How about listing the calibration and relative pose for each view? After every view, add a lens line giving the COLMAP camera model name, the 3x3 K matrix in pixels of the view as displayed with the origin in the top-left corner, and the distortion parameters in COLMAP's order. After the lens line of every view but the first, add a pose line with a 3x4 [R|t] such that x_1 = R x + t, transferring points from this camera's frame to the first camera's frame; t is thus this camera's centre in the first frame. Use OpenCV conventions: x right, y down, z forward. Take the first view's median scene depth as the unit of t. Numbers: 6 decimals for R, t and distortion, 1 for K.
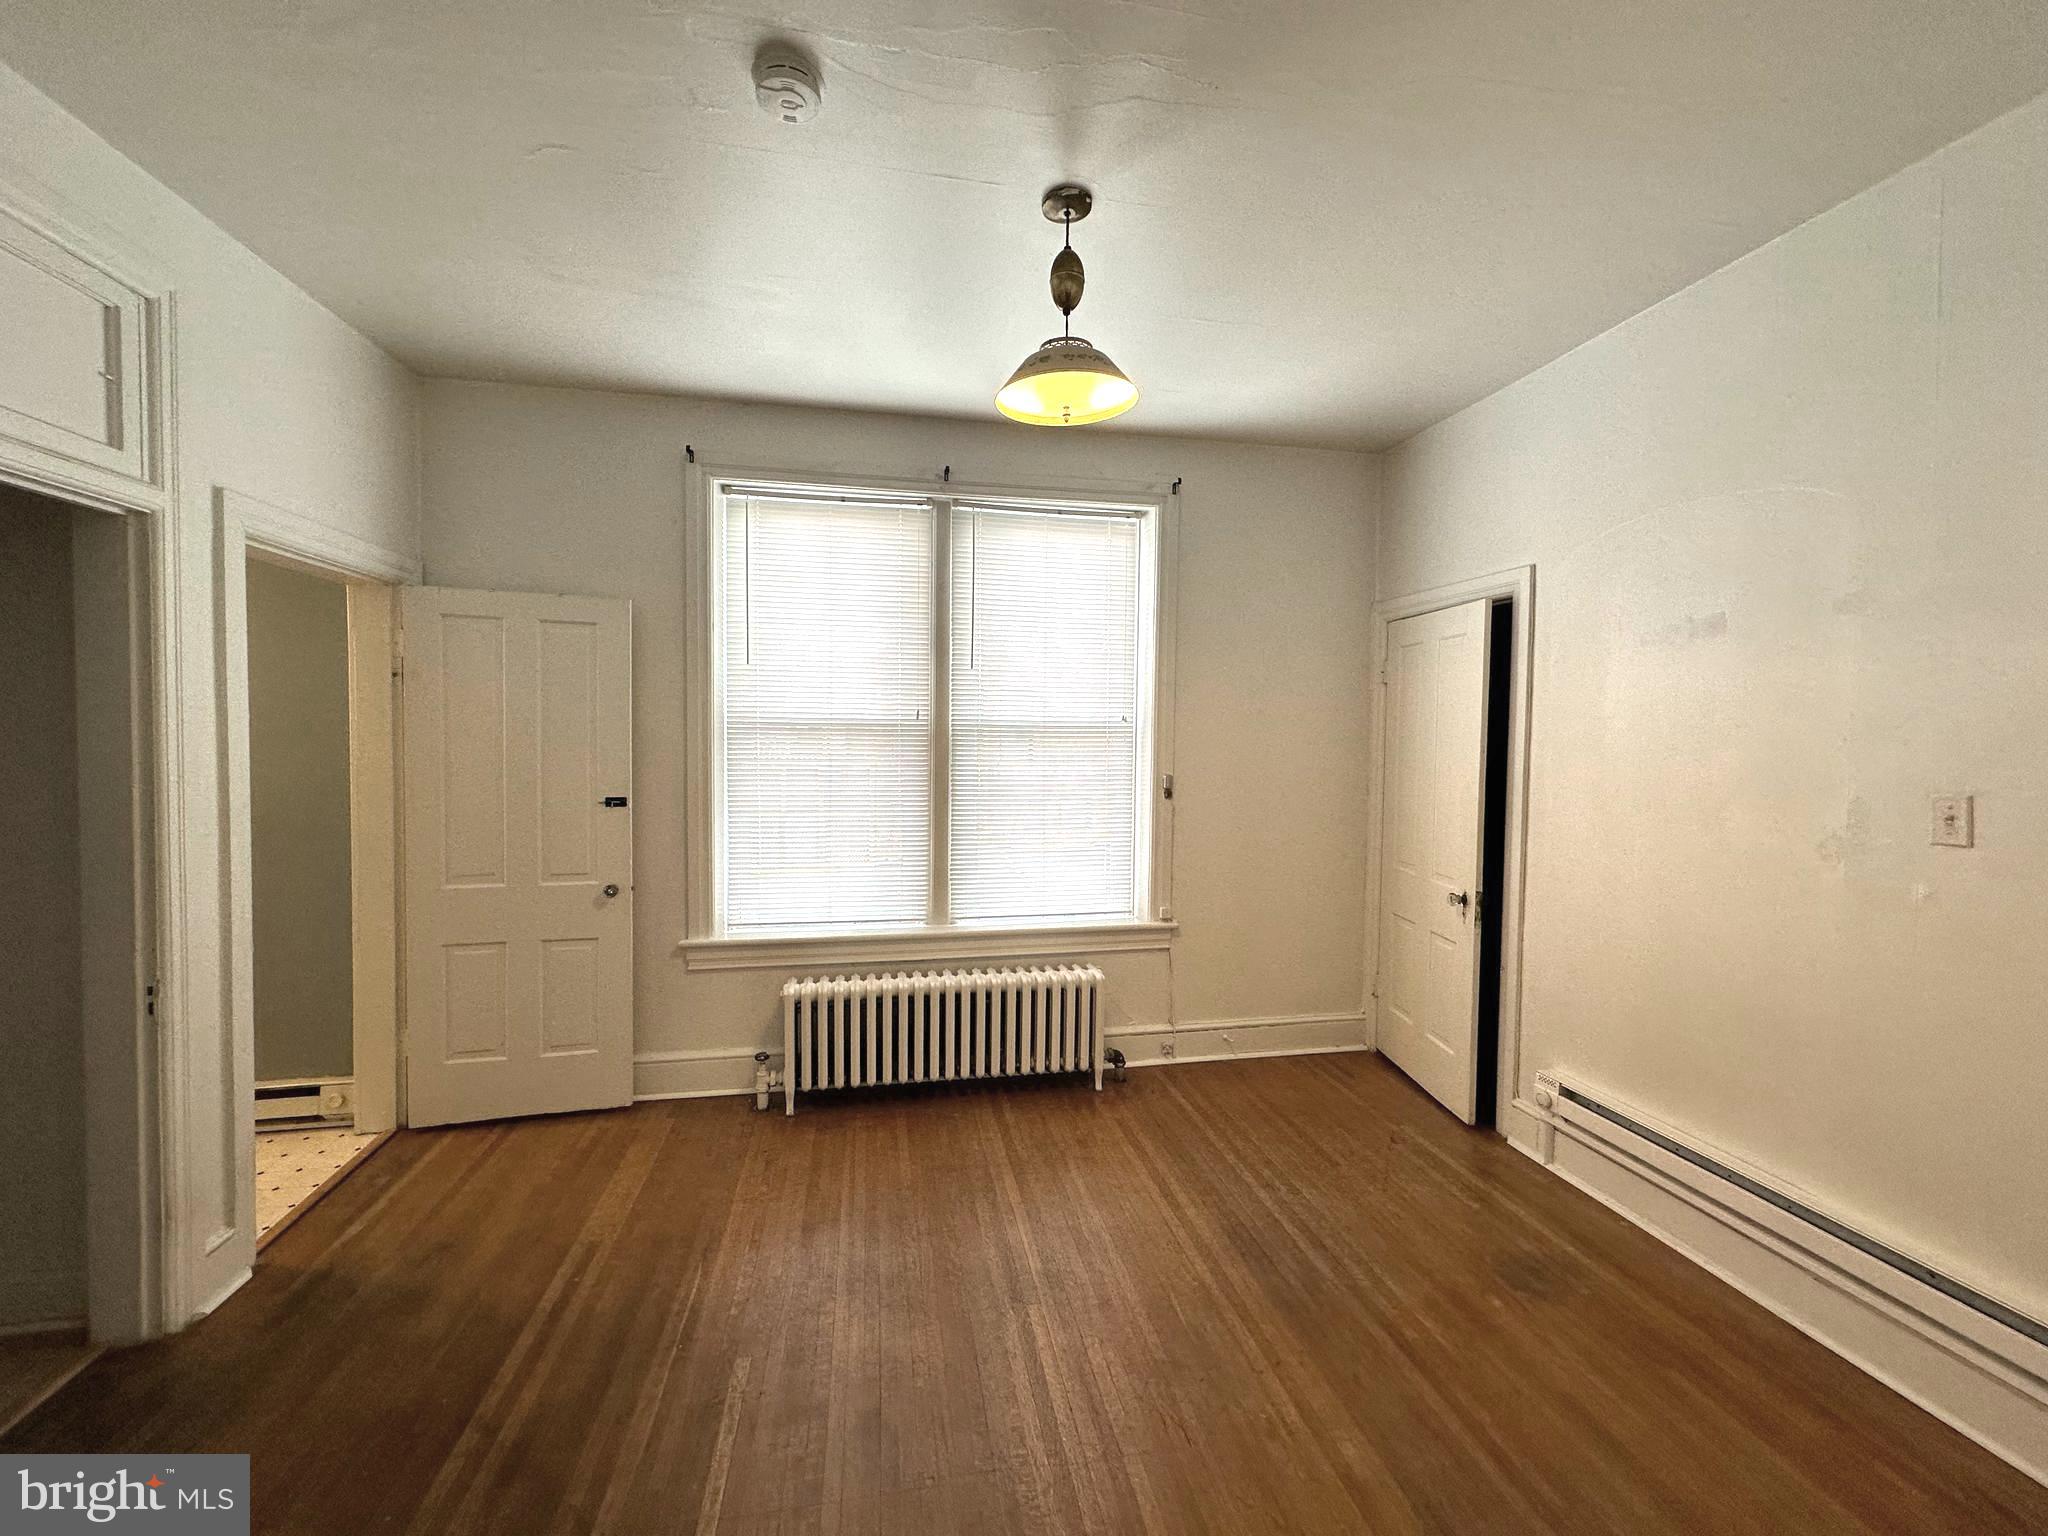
lens RADIAL K [[811.6, 0, 1023.8], [0, 811.6, 764.8], [0, 0, 1]] dist [-0.005669, 0.001768]
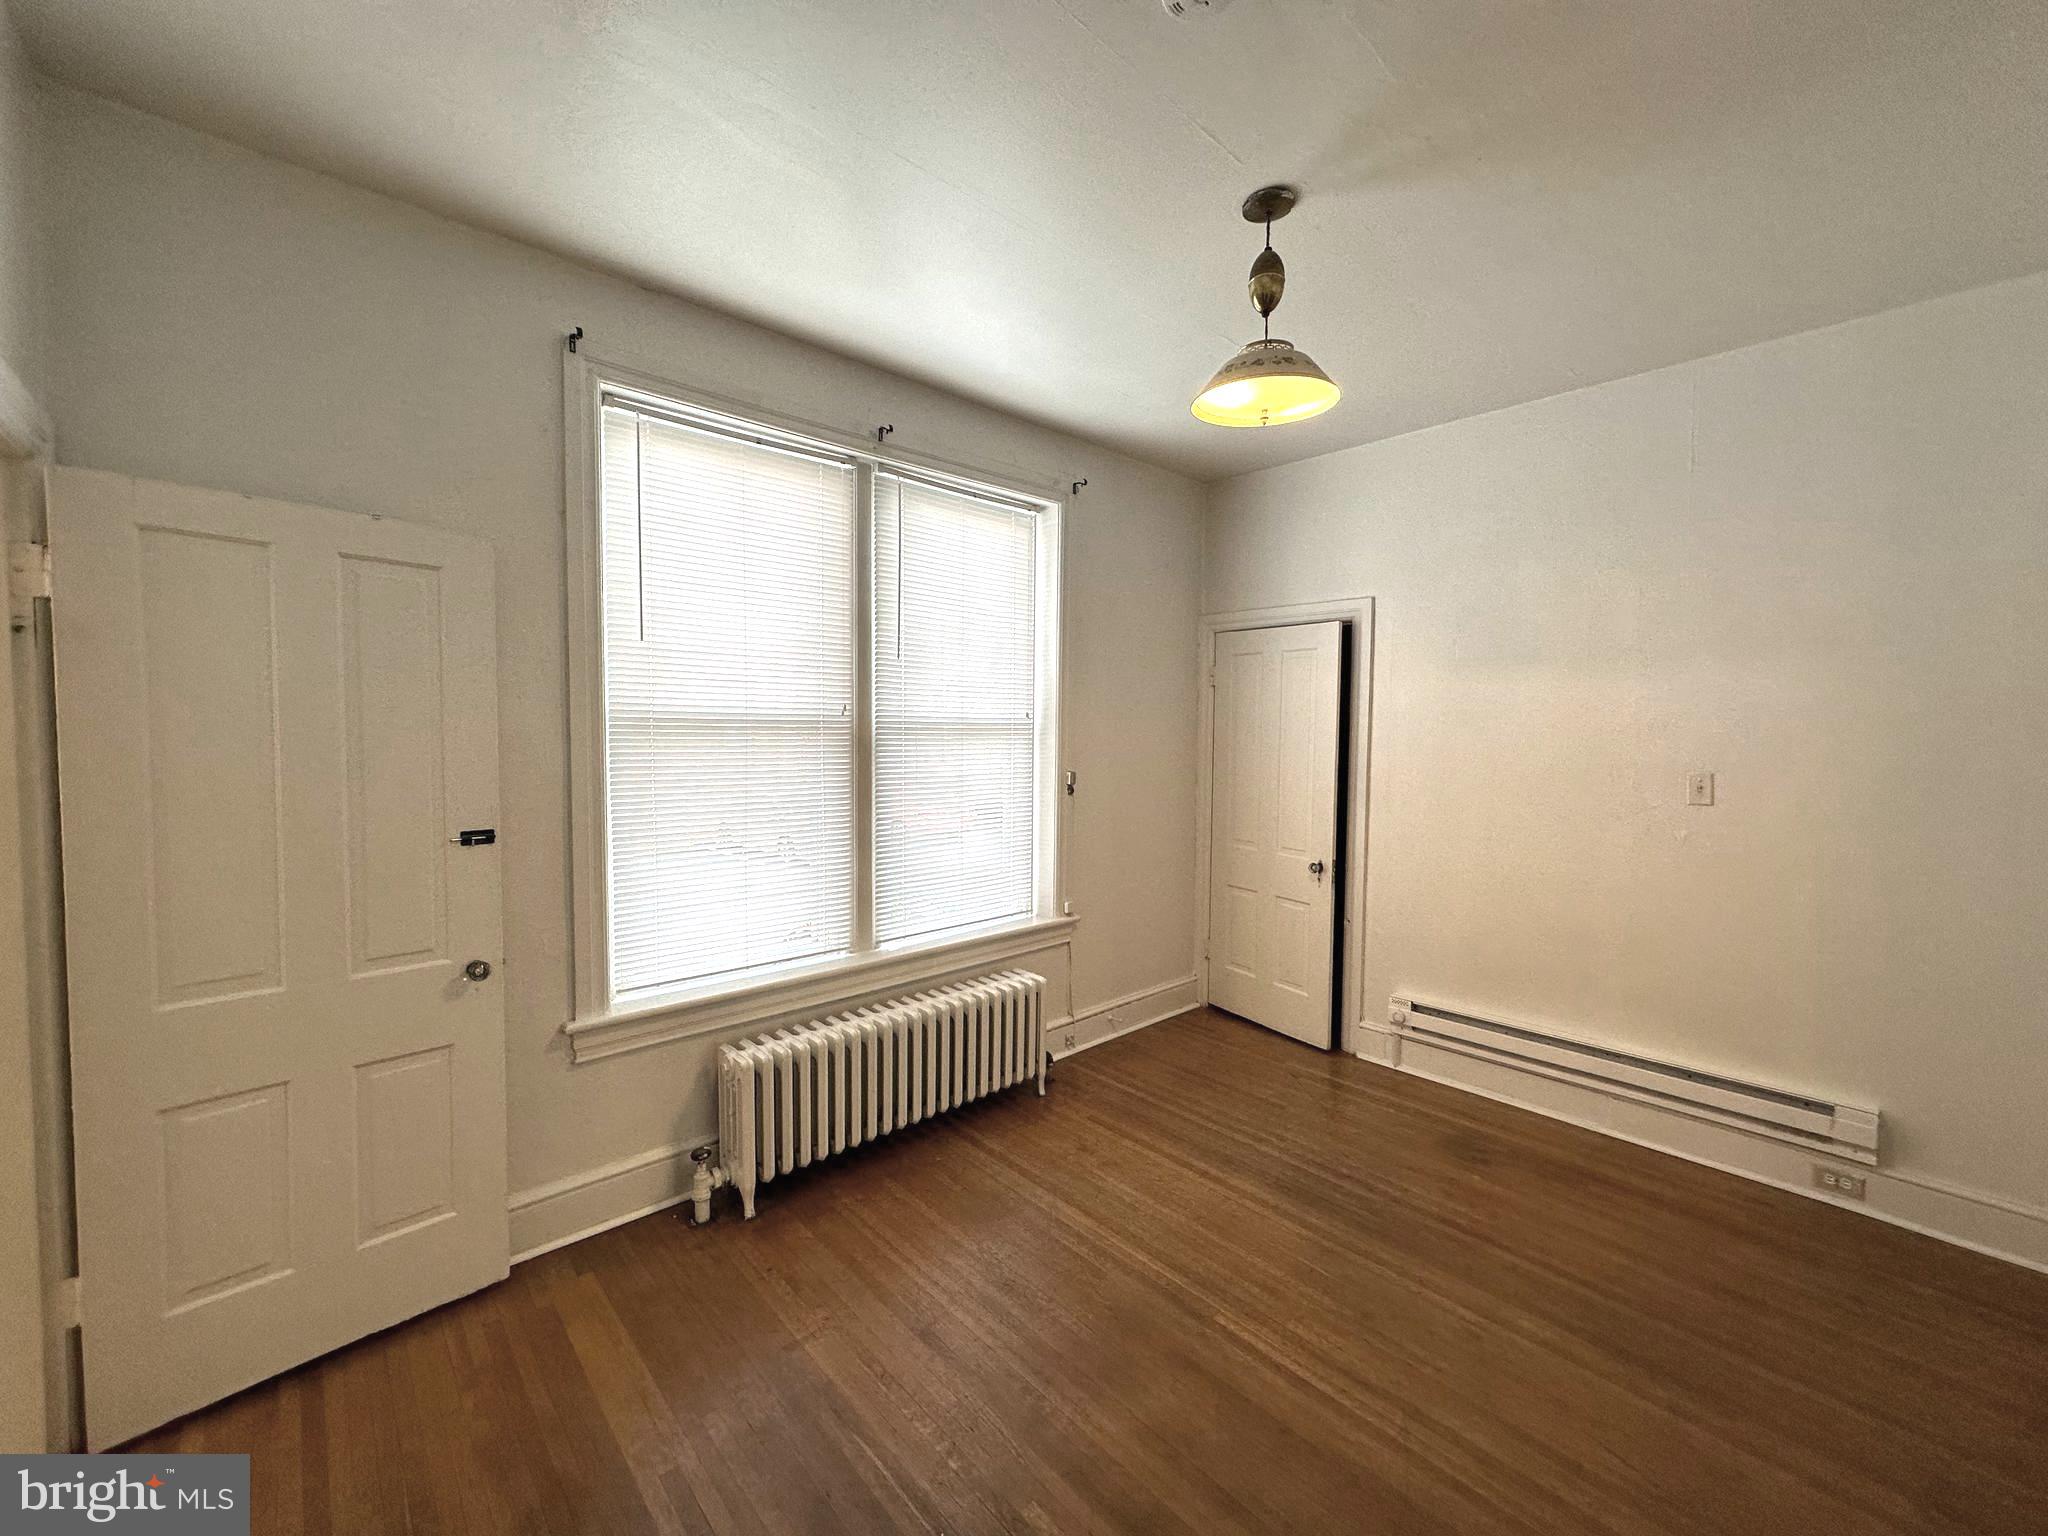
lens RADIAL K [[811.6, 0, 1023.7], [0, 811.6, 767.0], [0, 0, 1]] dist [-0.005669, 0.001768]
pose [[0.853992, -0.027117, 0.519579, -0.449214], [0.018290, 0.999588, 0.022107, -0.018732], [-0.519964, -0.009376, 0.854137, 0.186311]]
